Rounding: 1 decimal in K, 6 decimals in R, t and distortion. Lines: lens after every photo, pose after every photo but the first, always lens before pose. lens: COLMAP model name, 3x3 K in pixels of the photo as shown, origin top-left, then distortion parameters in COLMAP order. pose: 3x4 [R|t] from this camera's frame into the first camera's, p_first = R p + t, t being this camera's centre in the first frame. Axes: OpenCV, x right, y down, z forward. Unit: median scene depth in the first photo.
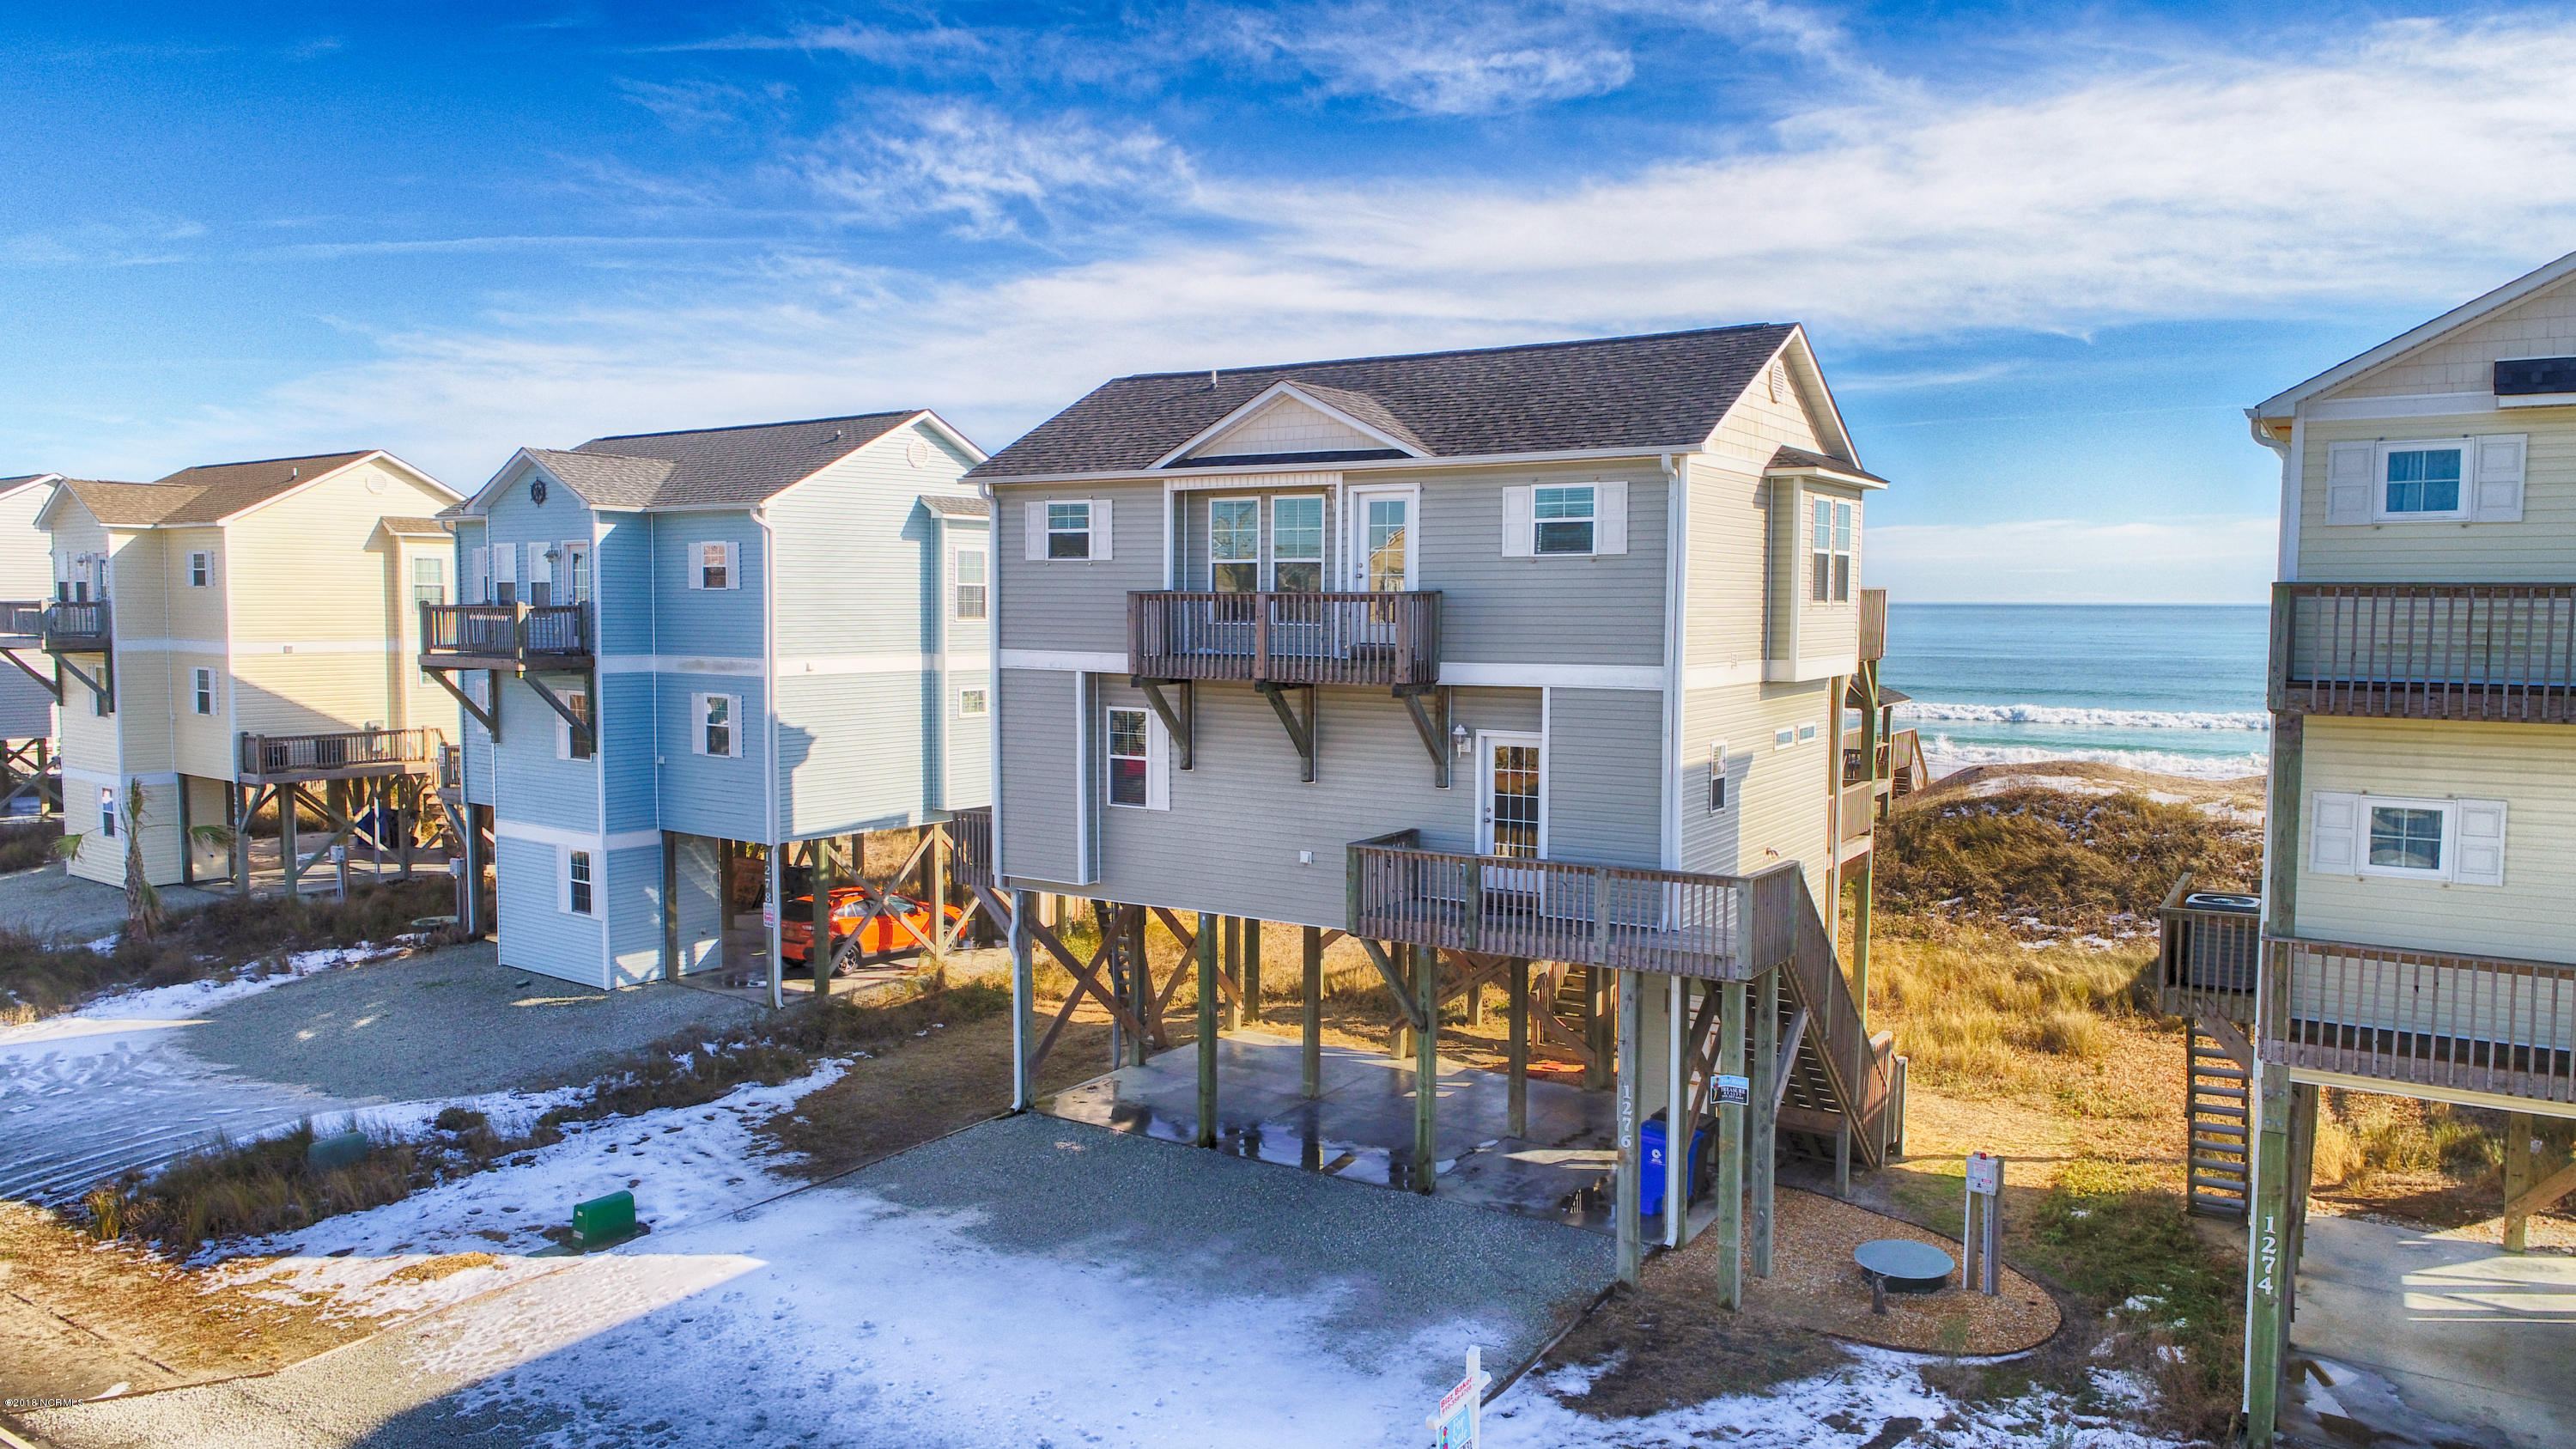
lens RADIAL K [[1729.4, 0, 1288.3], [0, 1729.4, 724.3], [0, 0, 1]] dist [0.010740, -0.009769]
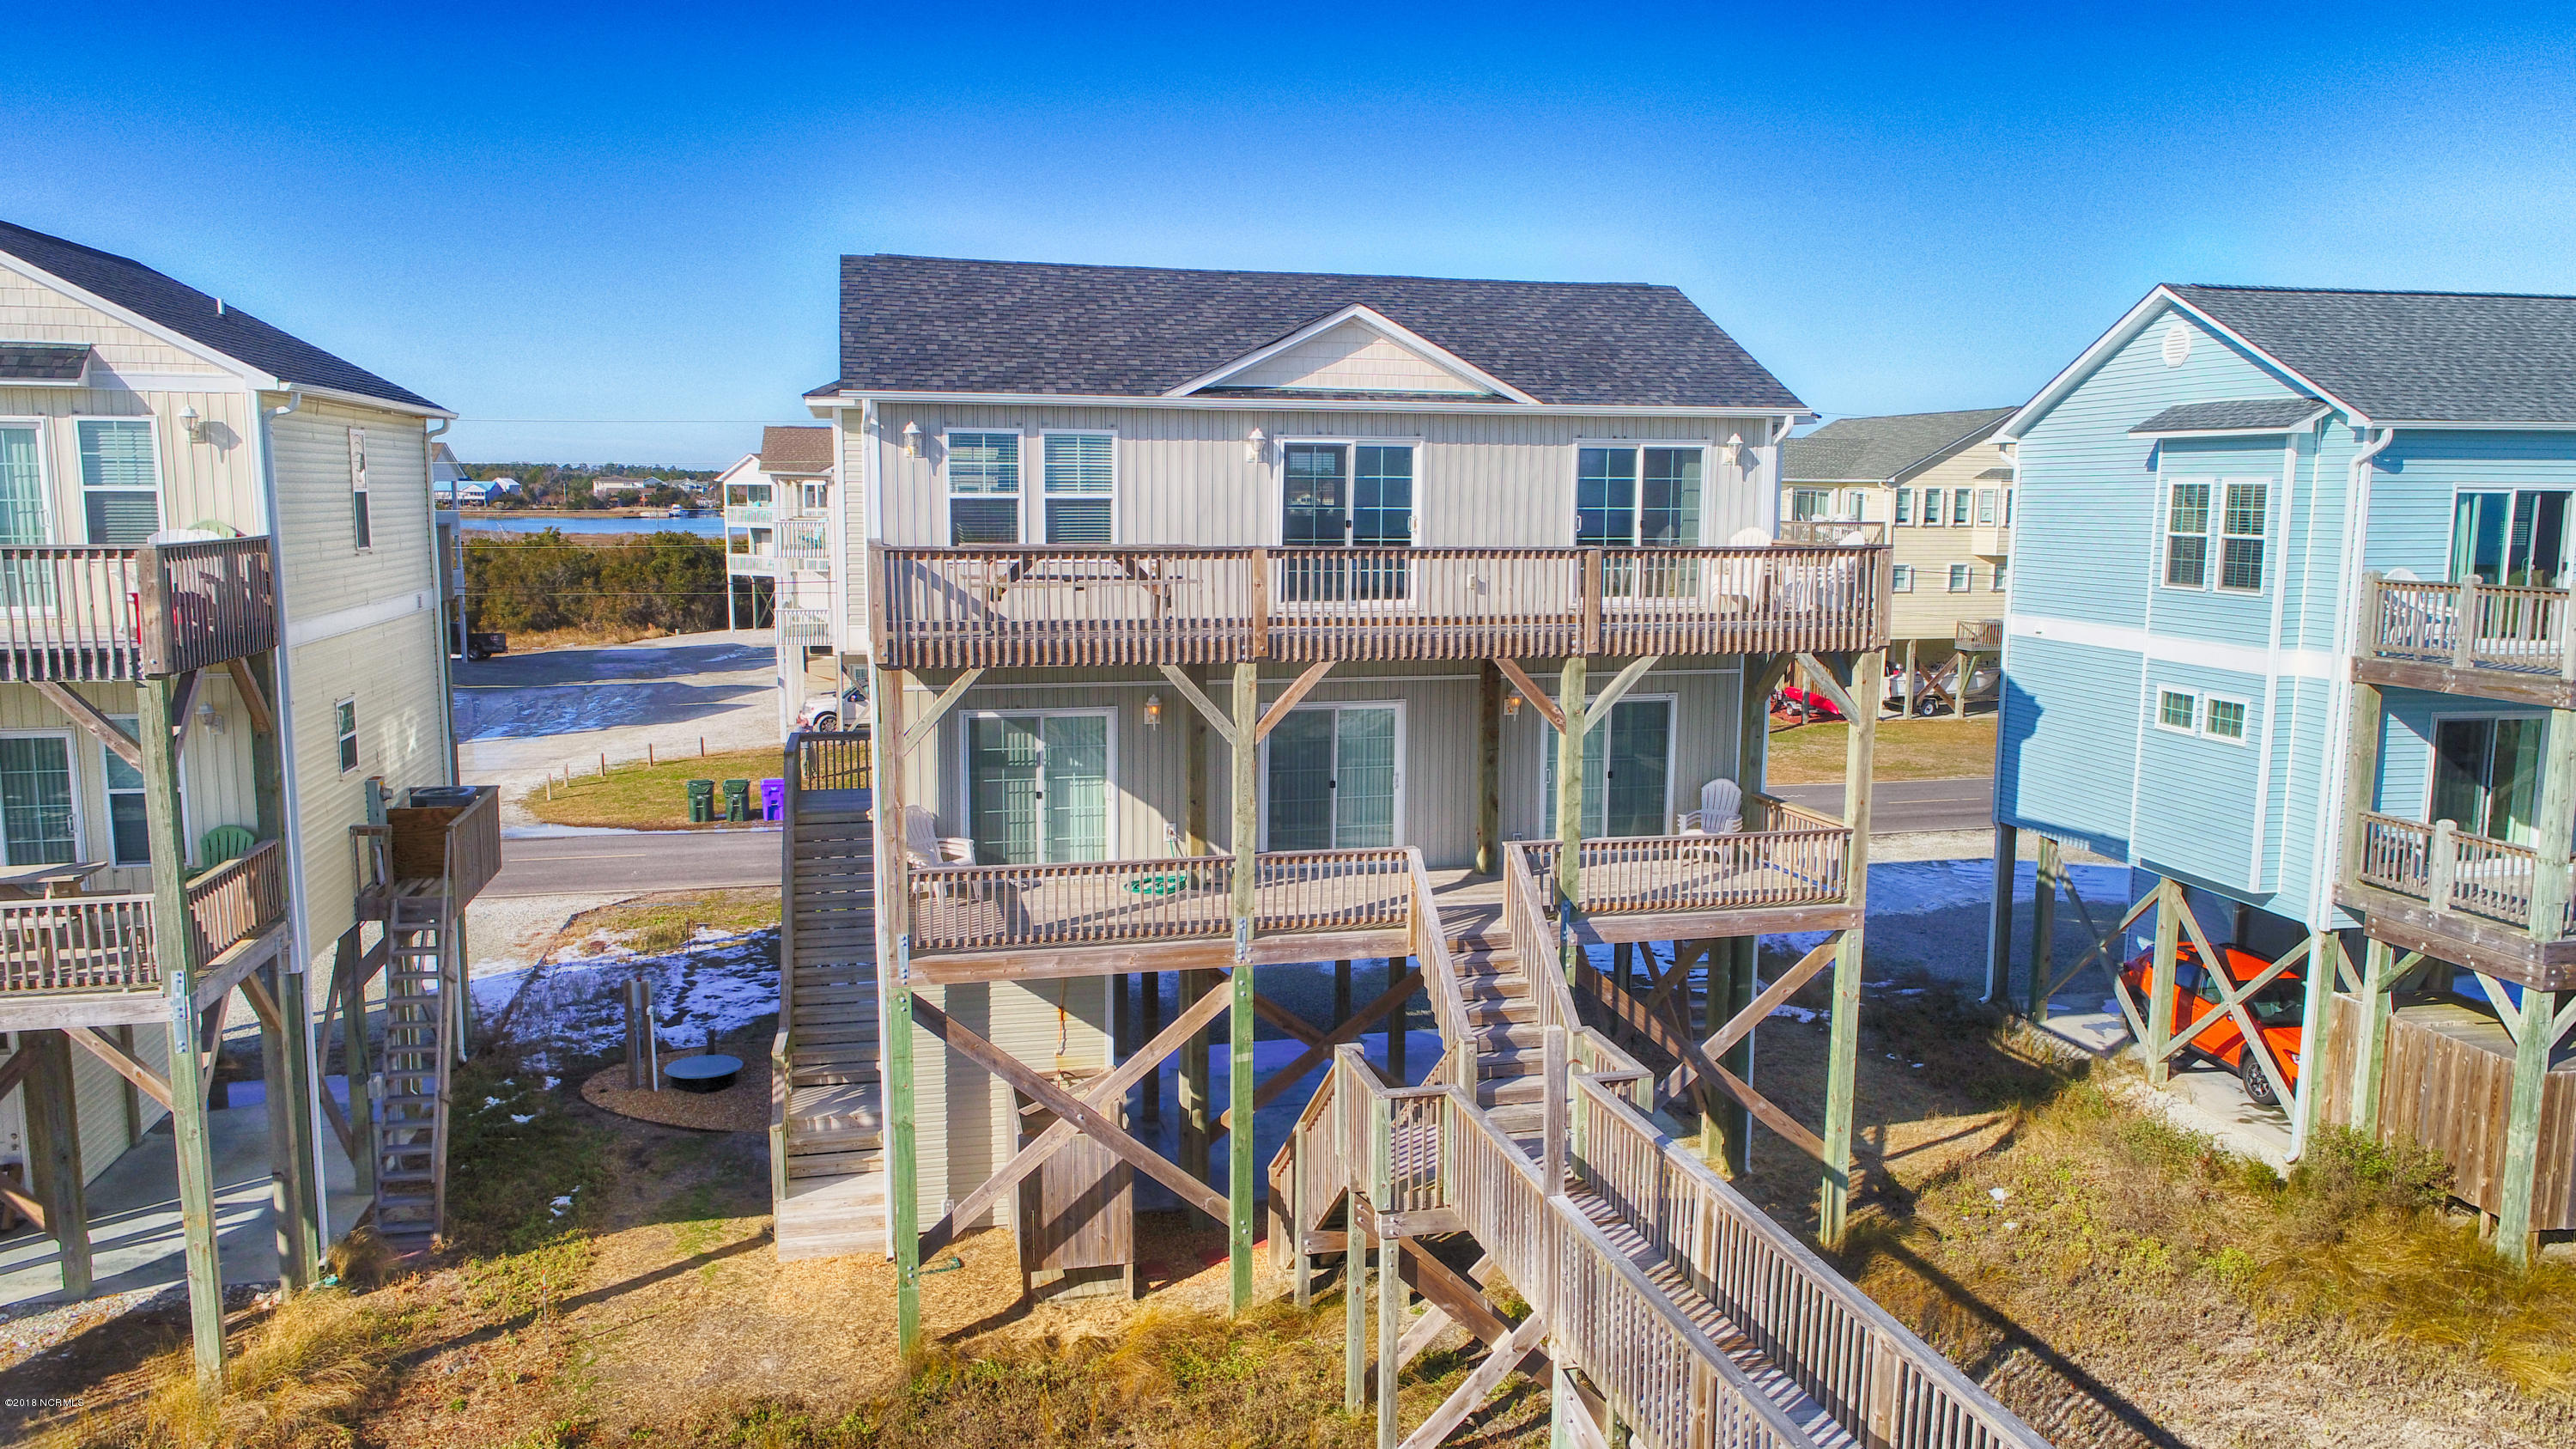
lens RADIAL K [[1729.4, 0, 1277.3], [0, 1729.4, 726.4], [0, 0, 1]] dist [0.010740, -0.009769]
pose [[-0.686542, 0.090780, -0.721401, 0.786695], [-0.058727, 0.982010, 0.179464, -0.152155], [0.724715, 0.165576, -0.668860, 1.728906]]
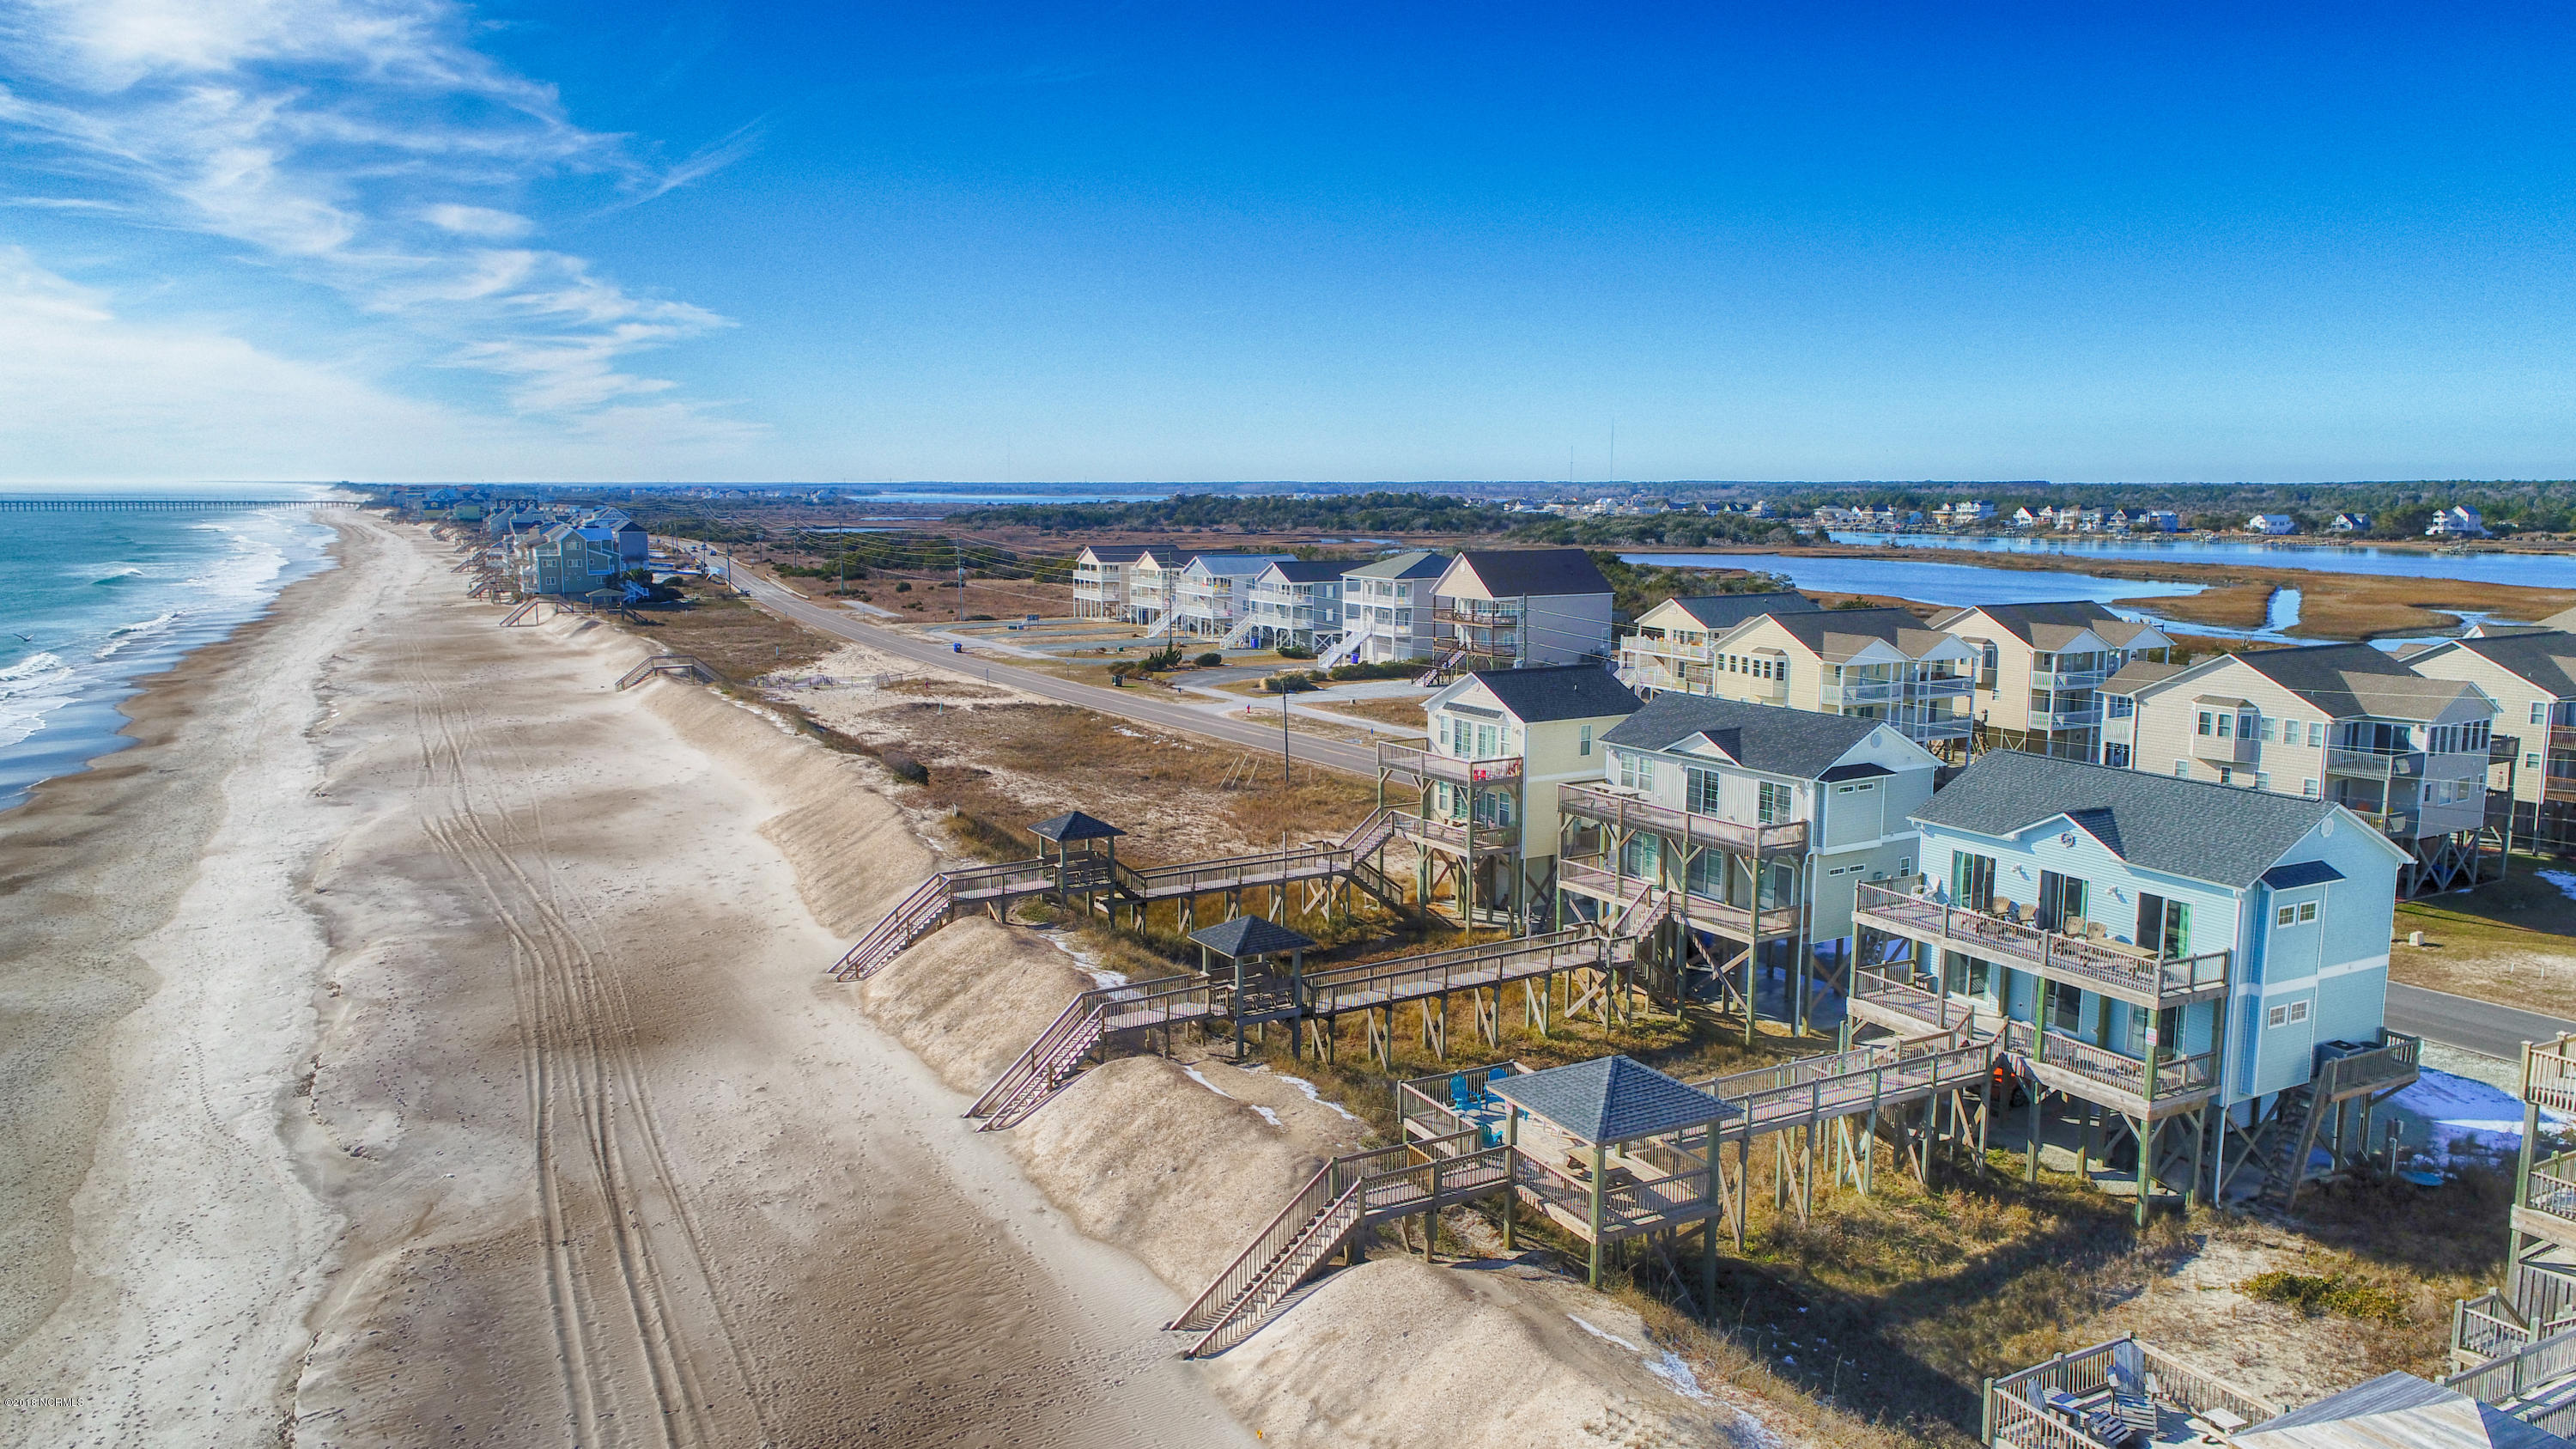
lens RADIAL K [[1729.4, 0, 1289.8], [0, 1729.4, 730.9], [0, 0, 1]] dist [0.010740, -0.009769]
pose [[-0.903940, -0.065385, 0.422632, -0.388326], [0.024578, 0.978667, 0.203979, -0.766772], [-0.426953, 0.194772, -0.883049, 3.846774]]
